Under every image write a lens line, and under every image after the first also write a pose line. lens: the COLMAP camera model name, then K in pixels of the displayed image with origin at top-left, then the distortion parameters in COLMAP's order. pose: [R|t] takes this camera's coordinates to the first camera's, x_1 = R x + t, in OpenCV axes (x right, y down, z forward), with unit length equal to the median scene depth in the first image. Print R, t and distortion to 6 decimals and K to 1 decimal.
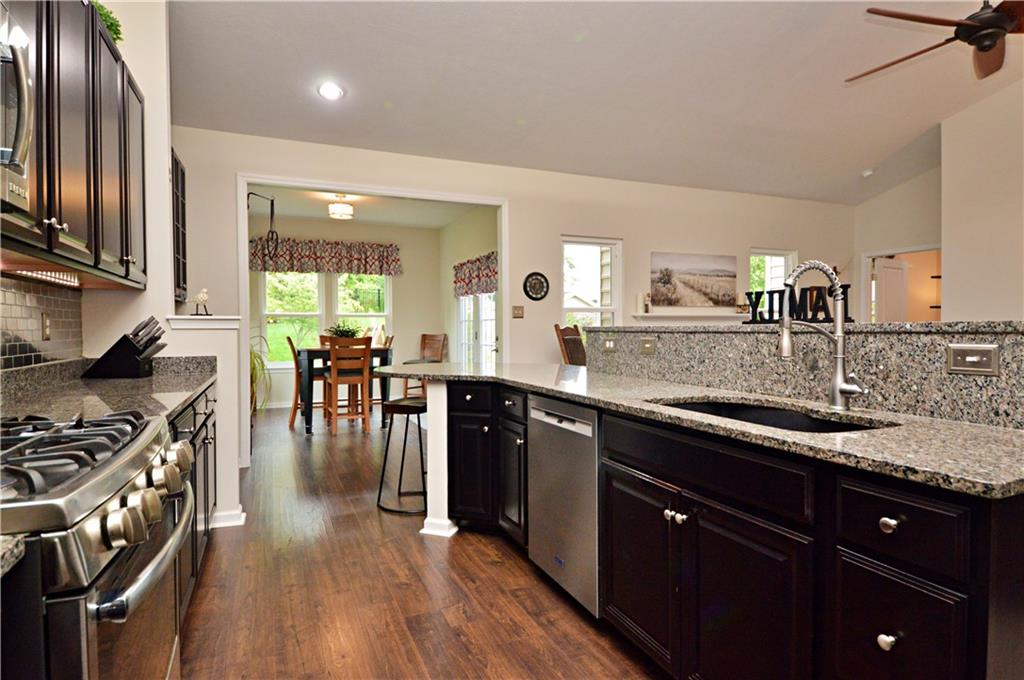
lens RADIAL K [[565.9, 0, 511.9], [0, 565.9, 338.4], [0, 0, 1]] dist [0.033379, -0.030947]
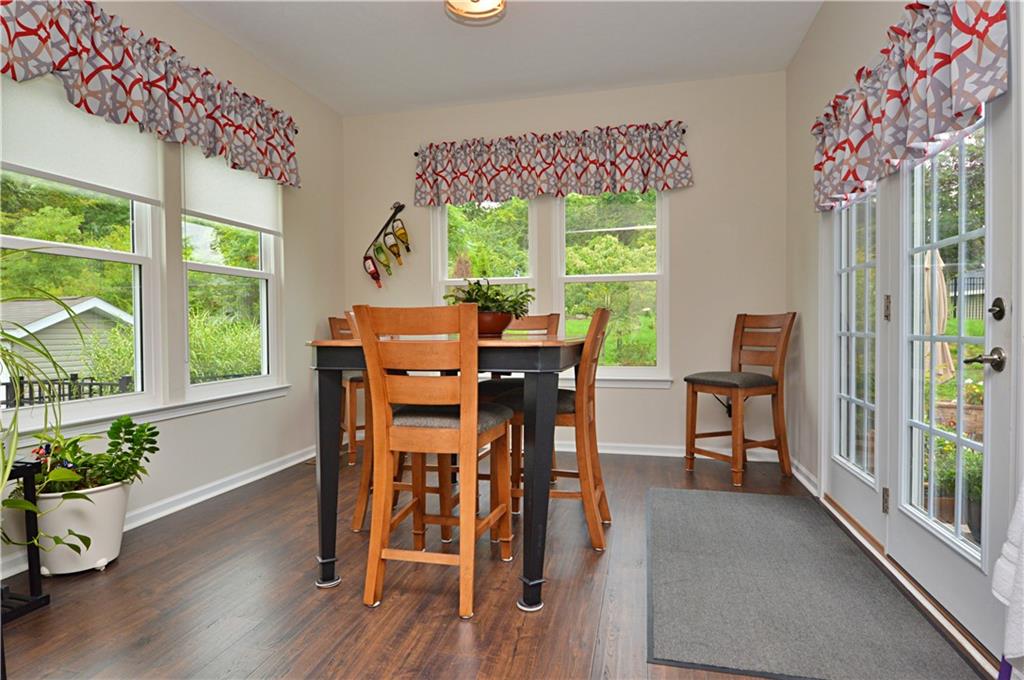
lens RADIAL K [[565.9, 0, 511.8], [0, 565.9, 339.3], [0, 0, 1]] dist [0.033379, -0.030947]
pose [[0.805728, 0.012719, -0.592149, -0.037777], [-0.006353, 0.999897, 0.012833, 0.007638], [0.592252, -0.006578, 0.805726, 0.555957]]
